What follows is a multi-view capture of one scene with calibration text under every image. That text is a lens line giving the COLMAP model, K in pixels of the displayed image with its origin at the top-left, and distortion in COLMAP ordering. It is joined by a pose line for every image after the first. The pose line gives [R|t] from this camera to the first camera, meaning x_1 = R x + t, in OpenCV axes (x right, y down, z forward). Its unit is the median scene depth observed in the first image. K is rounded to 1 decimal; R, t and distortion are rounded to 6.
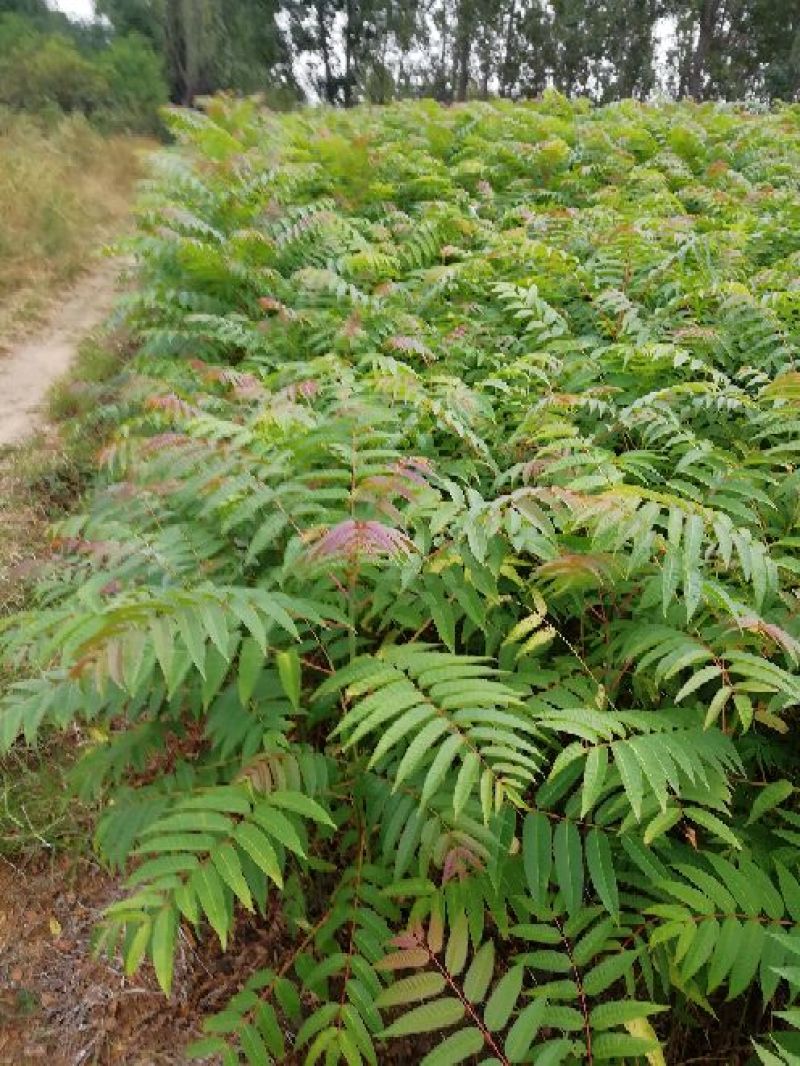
lens RADIAL K [[907.5, 0, 400.0], [0, 907.5, 533.0], [0, 0, 1]] dist [0.011560, -0.003421]
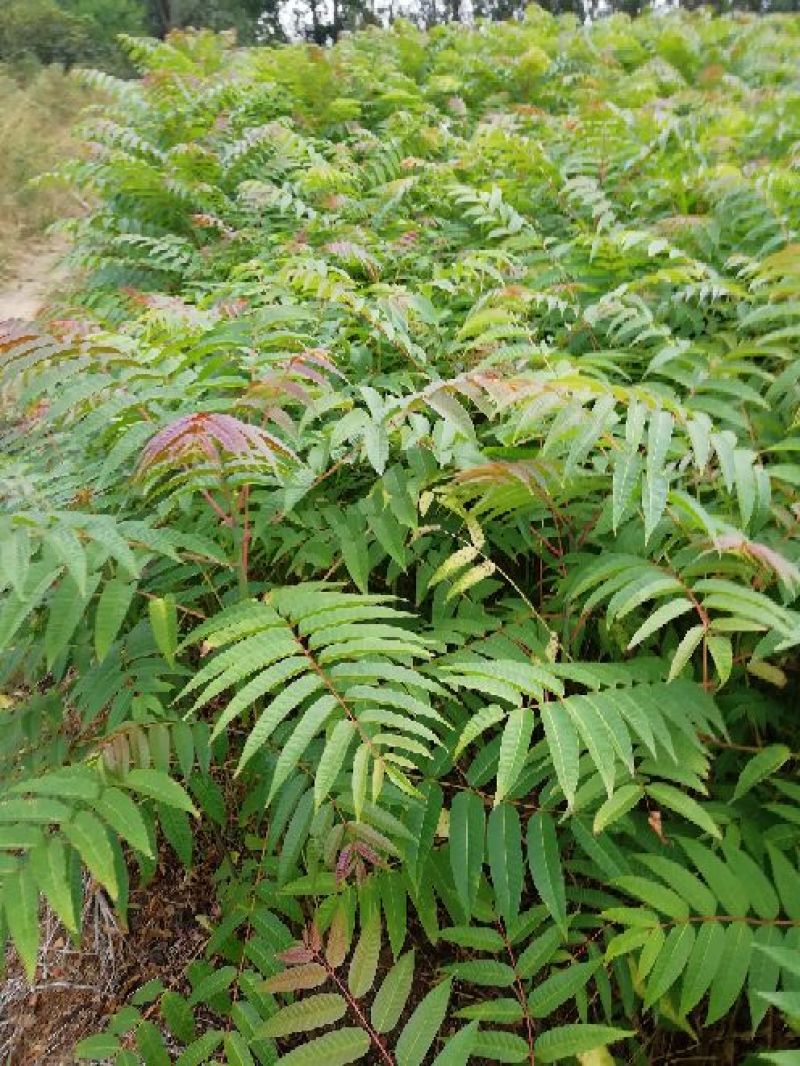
lens RADIAL K [[888.0, 0, 400.0], [0, 888.0, 533.0], [0, 0, 1]] dist [0.008347, 0.015692]
pose [[0.999797, -0.016486, -0.011608, 0.096282], [0.016912, 0.999148, 0.037640, 0.046843], [0.010977, -0.037828, 0.999224, 0.209677]]
